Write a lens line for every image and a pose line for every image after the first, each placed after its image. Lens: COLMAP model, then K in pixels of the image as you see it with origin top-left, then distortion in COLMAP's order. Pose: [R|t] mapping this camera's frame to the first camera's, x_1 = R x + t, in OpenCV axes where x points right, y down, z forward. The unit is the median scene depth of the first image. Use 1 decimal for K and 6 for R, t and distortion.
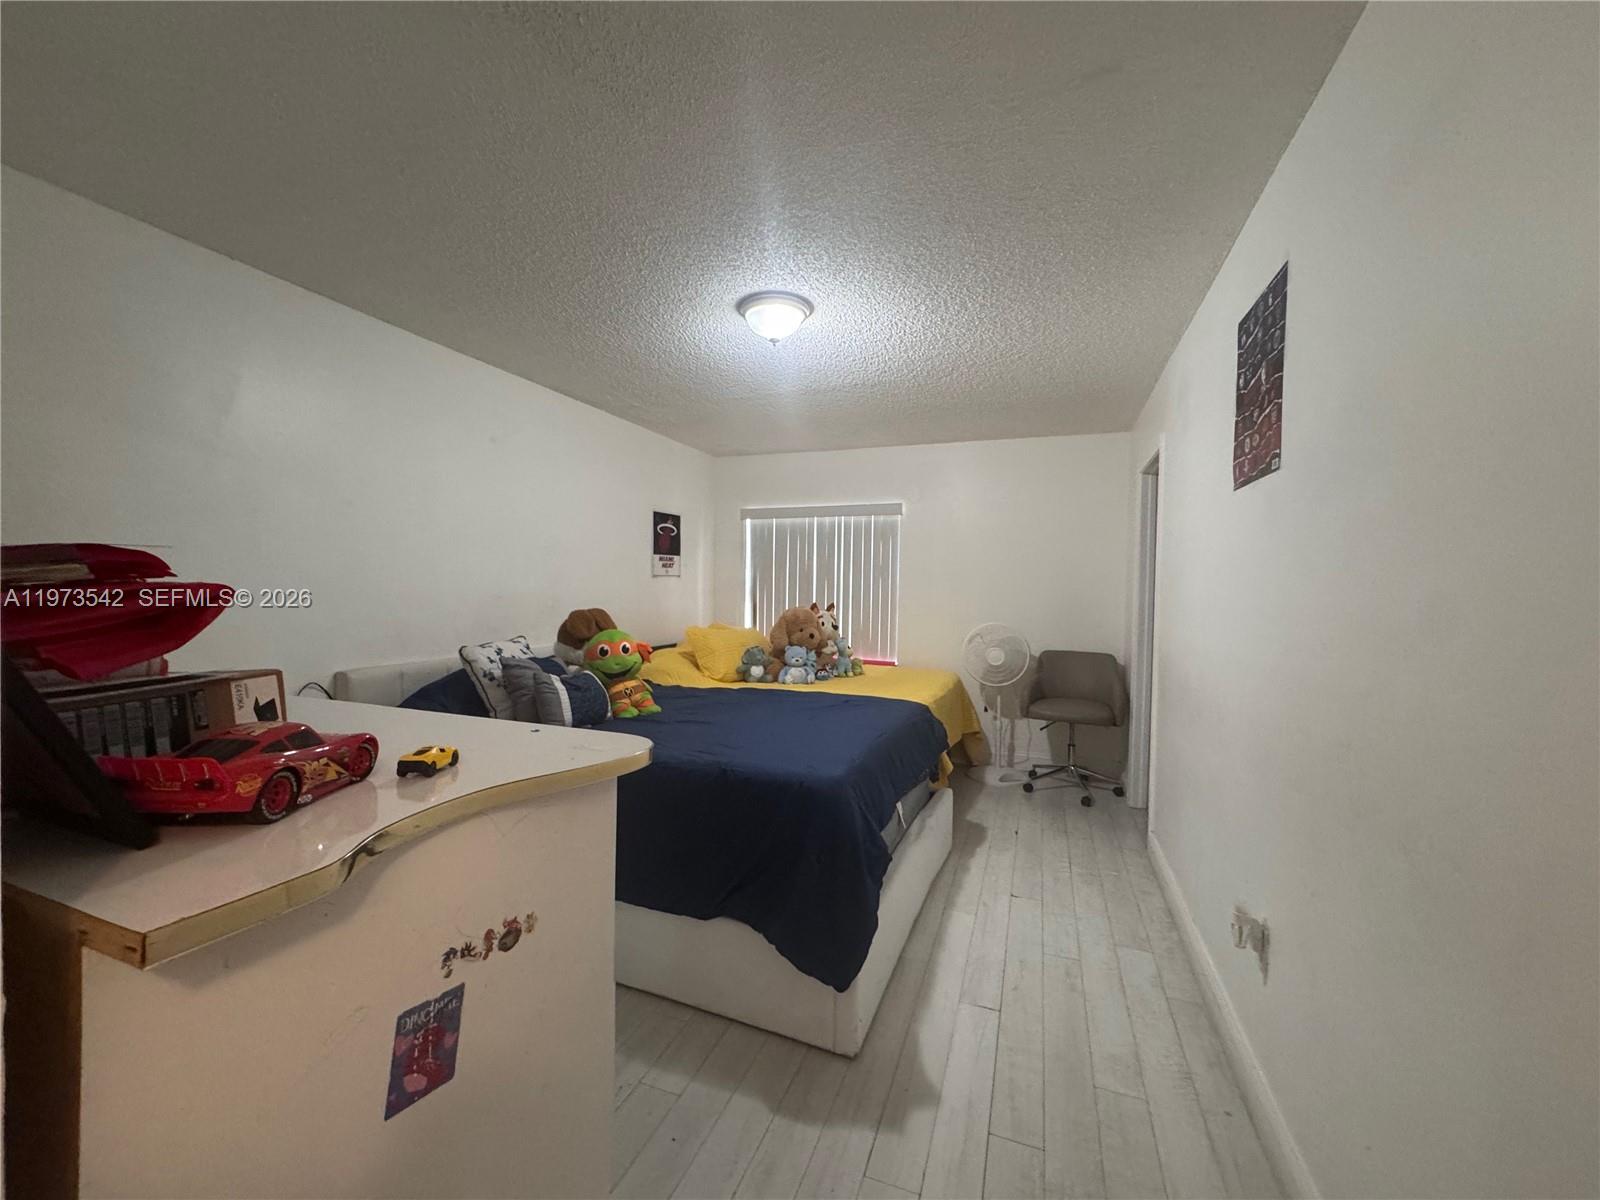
lens RADIAL K [[637.8, 0, 798.1], [0, 637.8, 600.9], [0, 0, 1]] dist [-0.003225, 0.000063]
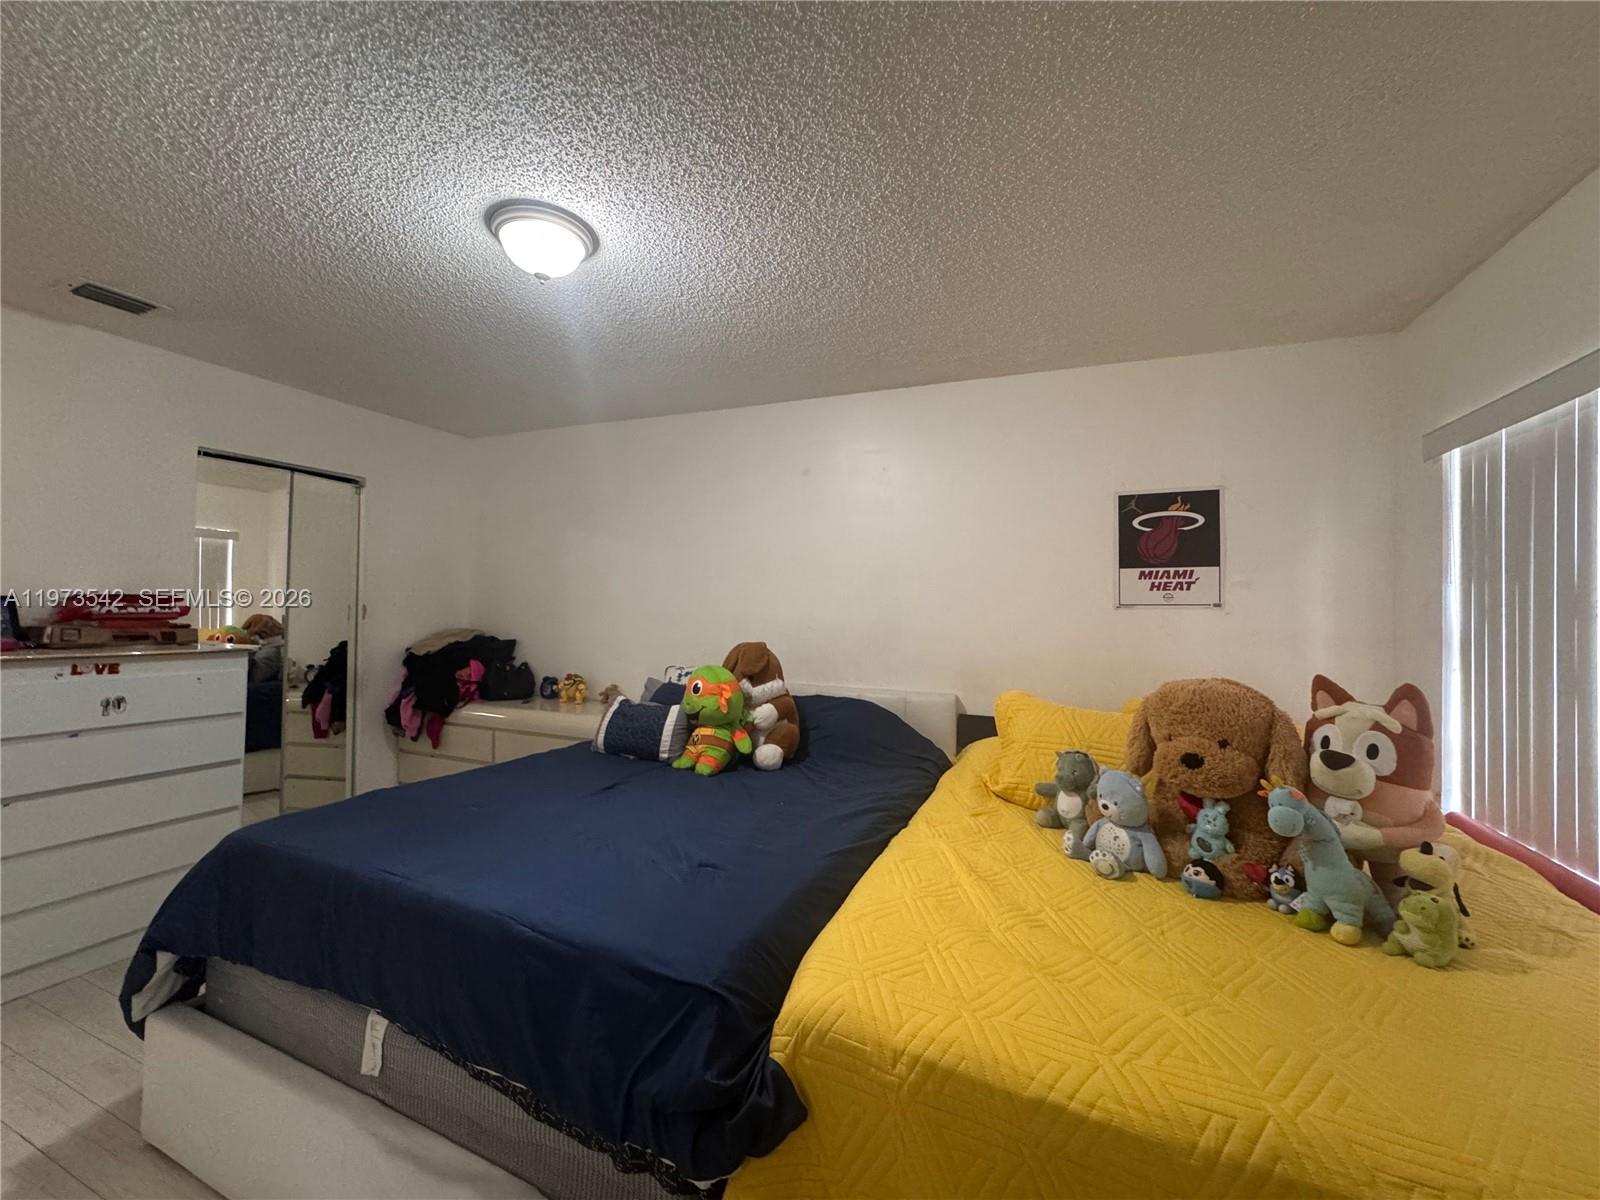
lens RADIAL K [[637.8, 0, 796.0], [0, 637.8, 600.4], [0, 0, 1]] dist [-0.003225, 0.000063]
pose [[-0.033755, -0.030126, -0.998976, 0.361594], [-0.042157, 0.998699, -0.028693, -0.014681], [0.998541, 0.041145, -0.034981, 0.717863]]
